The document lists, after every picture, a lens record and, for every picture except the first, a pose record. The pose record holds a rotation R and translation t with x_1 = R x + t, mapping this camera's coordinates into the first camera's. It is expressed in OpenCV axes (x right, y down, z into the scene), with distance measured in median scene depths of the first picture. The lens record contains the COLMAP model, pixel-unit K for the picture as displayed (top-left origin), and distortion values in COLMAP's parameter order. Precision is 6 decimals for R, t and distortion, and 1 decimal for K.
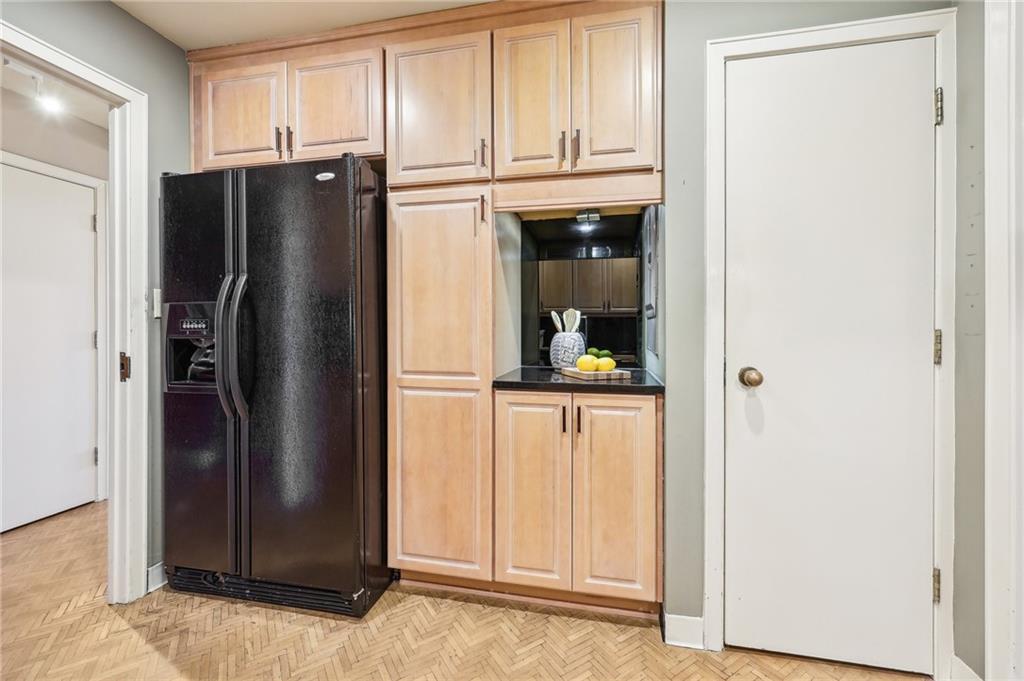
lens RADIAL K [[422.8, 0, 509.6], [0, 422.8, 334.1], [0, 0, 1]] dist [0.008312, -0.001825]
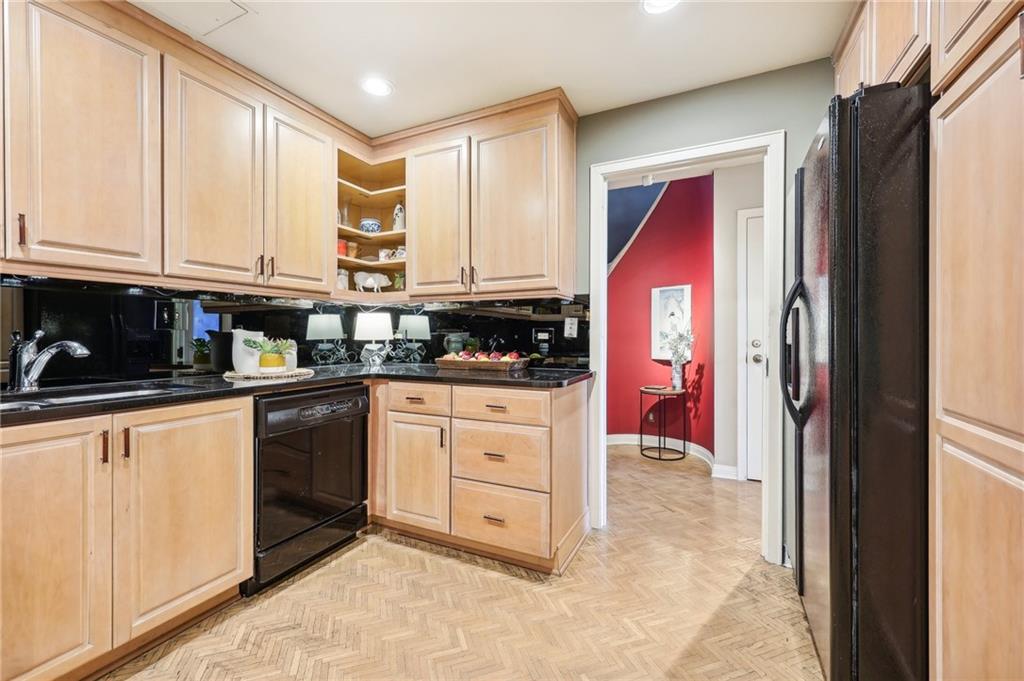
lens RADIAL K [[422.8, 0, 508.0], [0, 422.8, 338.1], [0, 0, 1]] dist [0.008312, -0.001825]
pose [[-0.228789, 0.009760, -0.973427, 0.472161], [-0.008993, 0.999886, 0.012139, -0.010820], [0.973434, 0.011531, -0.228676, 0.592772]]
